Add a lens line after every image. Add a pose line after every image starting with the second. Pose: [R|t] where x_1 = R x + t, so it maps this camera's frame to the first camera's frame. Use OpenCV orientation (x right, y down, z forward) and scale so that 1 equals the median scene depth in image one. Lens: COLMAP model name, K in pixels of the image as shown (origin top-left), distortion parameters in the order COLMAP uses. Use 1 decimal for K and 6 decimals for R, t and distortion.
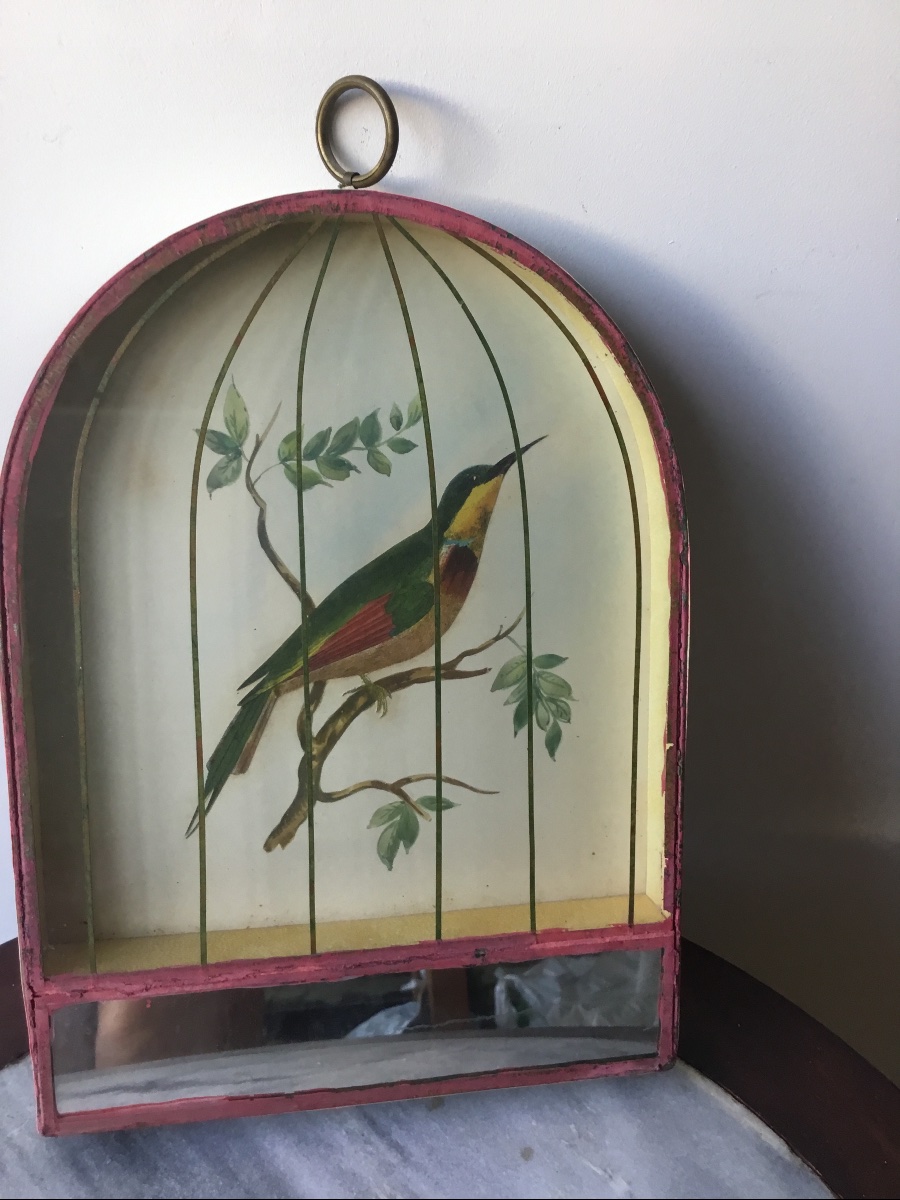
lens RADIAL K [[1016.4, 0, 452.4], [0, 1016.4, 628.2], [0, 0, 1]] dist [0.077460, -0.187164]
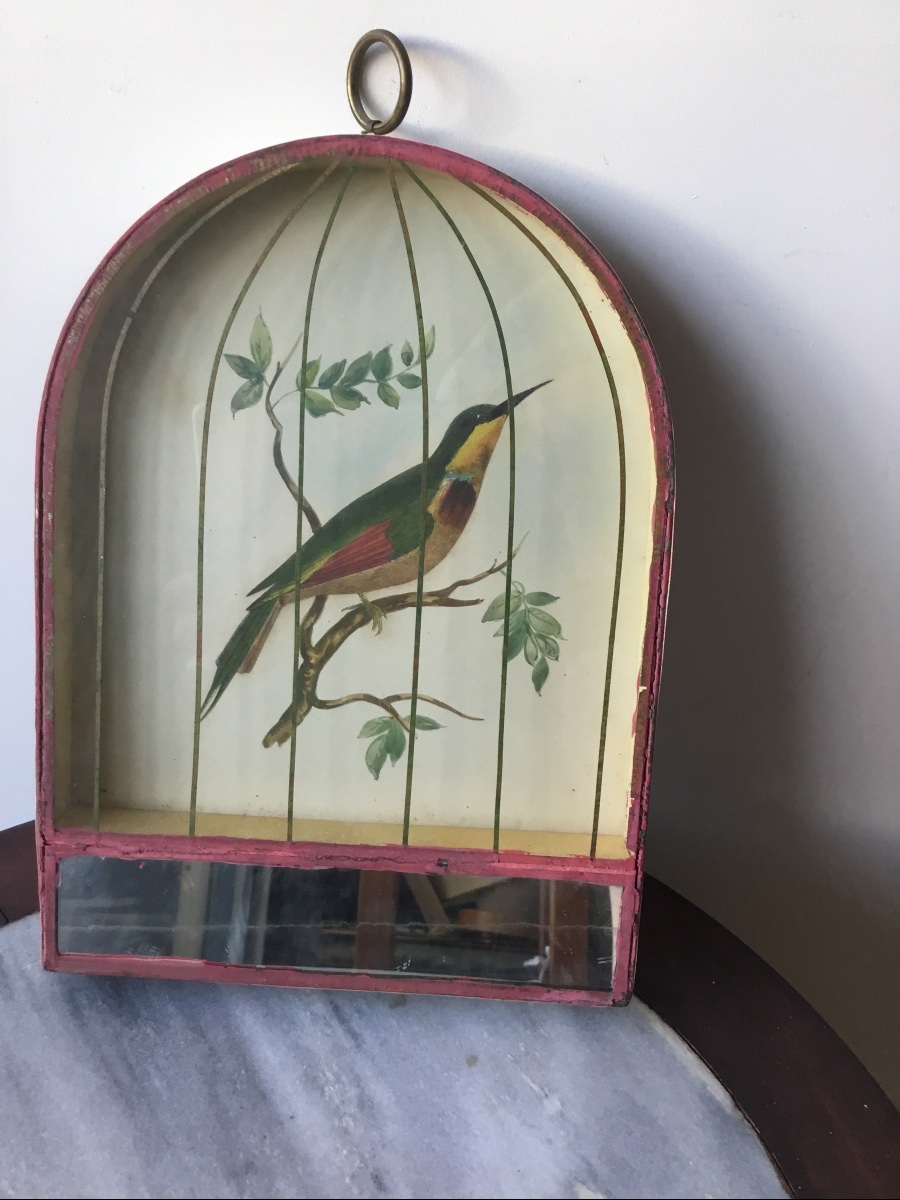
lens RADIAL K [[1016.4, 0, 452.4], [0, 1016.4, 628.2], [0, 0, 1]] dist [0.077460, -0.187164]
pose [[0.980524, 0.094270, -0.172293, 0.197310], [-0.093006, 0.995546, 0.015414, 0.057158], [0.172979, 0.000910, 0.984925, -0.043896]]
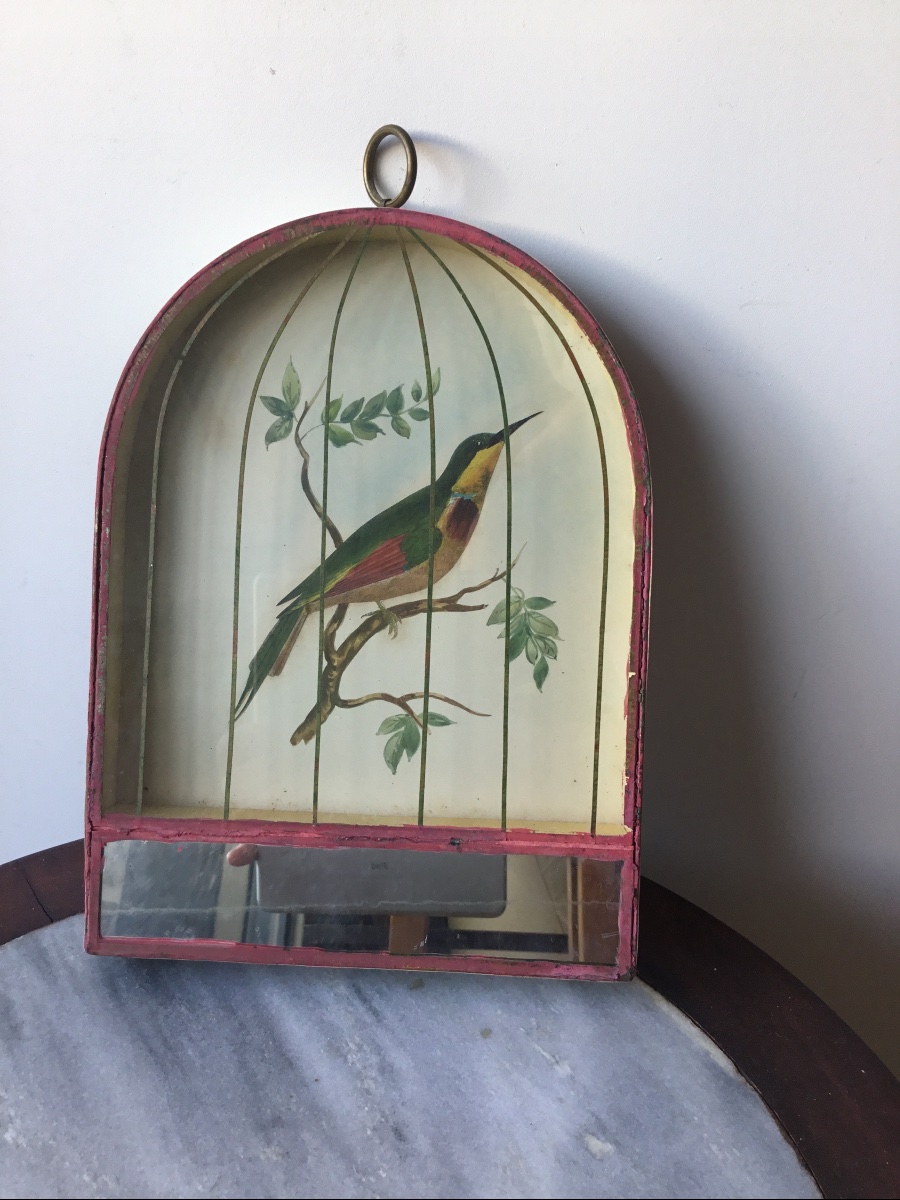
lens RADIAL K [[1016.4, 0, 452.4], [0, 1016.4, 628.2], [0, 0, 1]] dist [0.077460, -0.187164]
pose [[0.978083, 0.050393, -0.202024, 0.245755], [-0.075676, 0.989952, -0.119446, 0.217161], [0.193975, 0.132117, 0.972069, -0.154896]]
